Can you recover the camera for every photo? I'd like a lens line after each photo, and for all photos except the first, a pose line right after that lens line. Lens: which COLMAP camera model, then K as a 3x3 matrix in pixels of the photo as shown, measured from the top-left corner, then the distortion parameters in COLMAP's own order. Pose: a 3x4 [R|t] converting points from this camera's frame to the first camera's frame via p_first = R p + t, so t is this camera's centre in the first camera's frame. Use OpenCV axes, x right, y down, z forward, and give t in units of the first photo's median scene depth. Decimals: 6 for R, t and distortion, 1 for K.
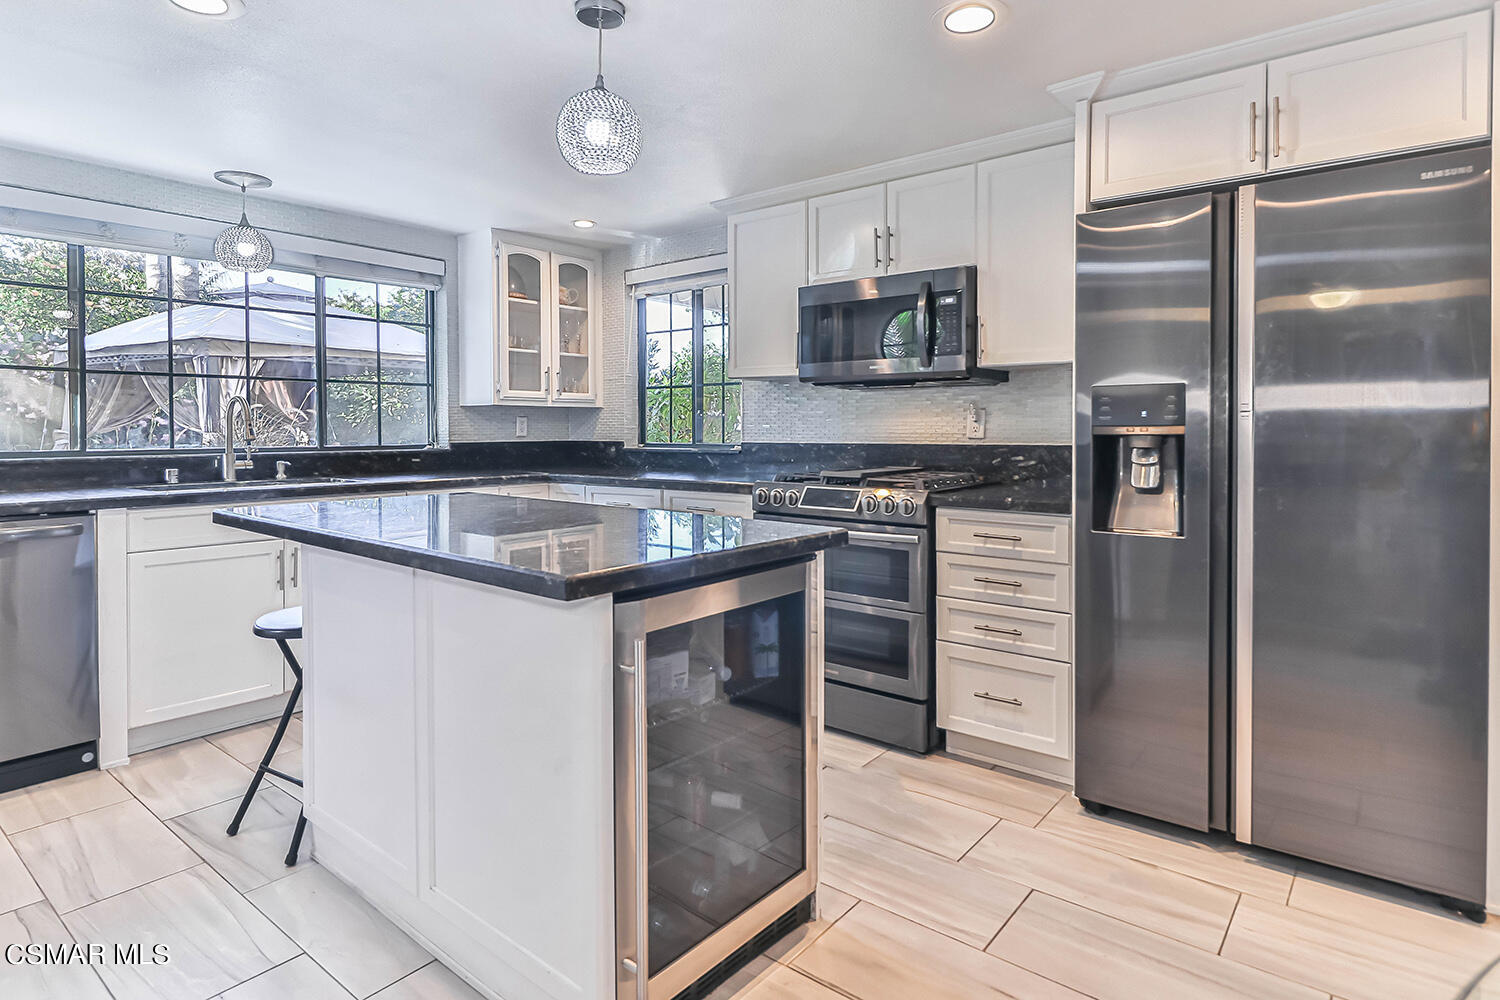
lens RADIAL K [[820.4, 0, 756.8], [0, 820.4, 420.2], [0, 0, 1]] dist [-0.003360, -0.001163]
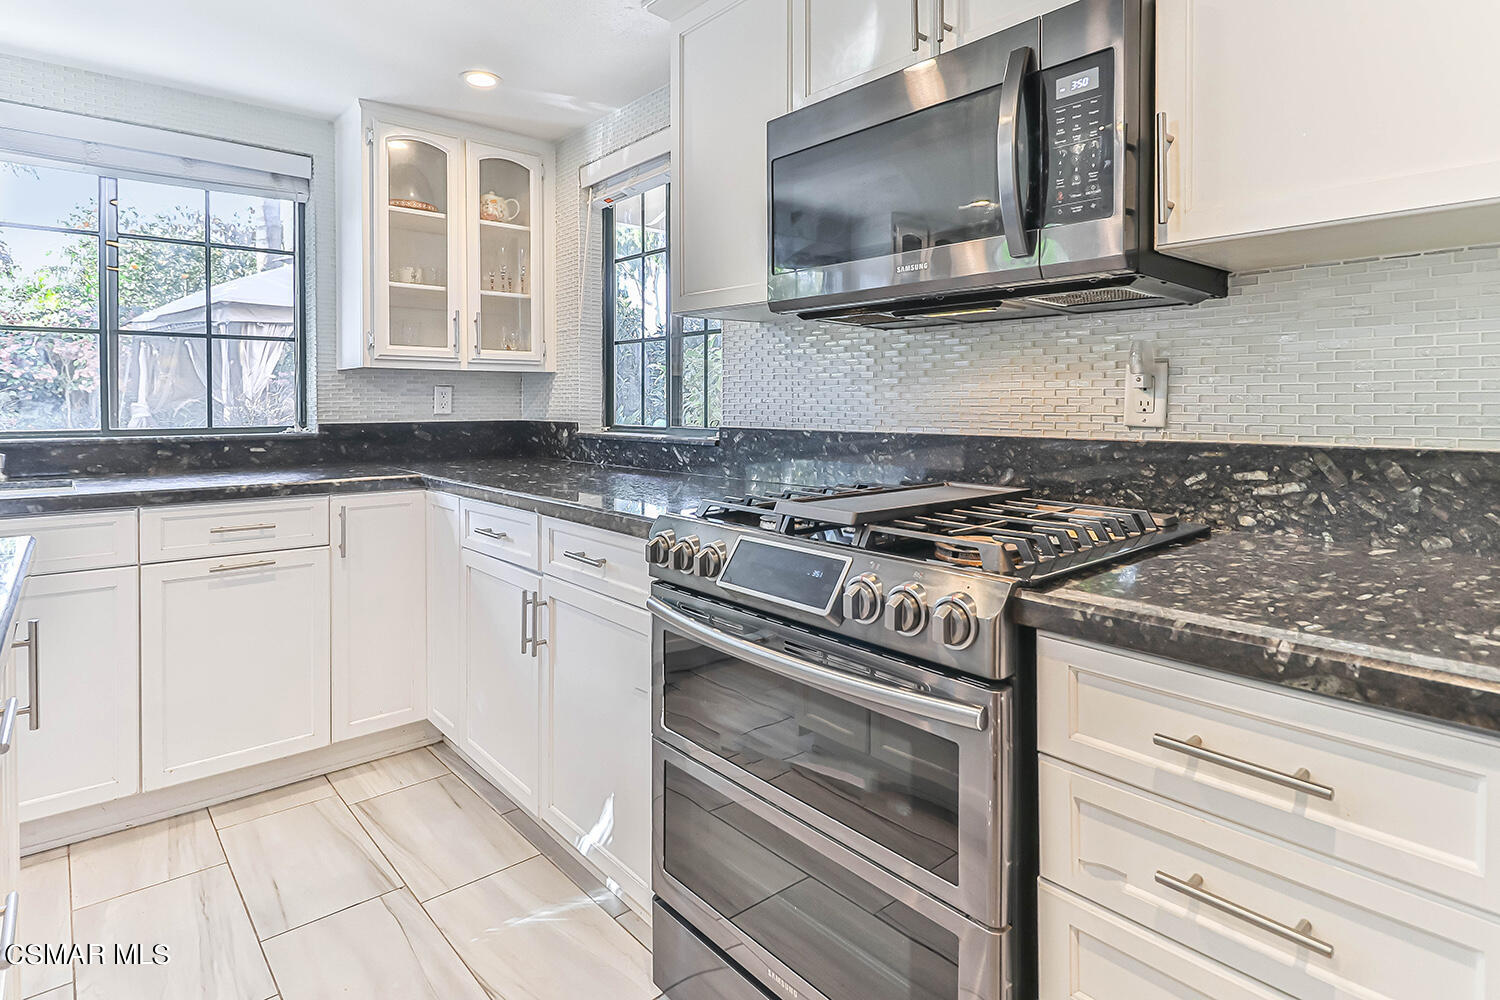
lens RADIAL K [[812.6, 0, 764.0], [0, 812.6, 399.4], [0, 0, 1]] dist [0.001551, -0.000578]
pose [[0.988095, 0.001326, -0.153838, 0.113776], [-0.000539, 0.999987, 0.005160, 0.004345], [0.153843, -0.005016, 0.988083, 0.463973]]
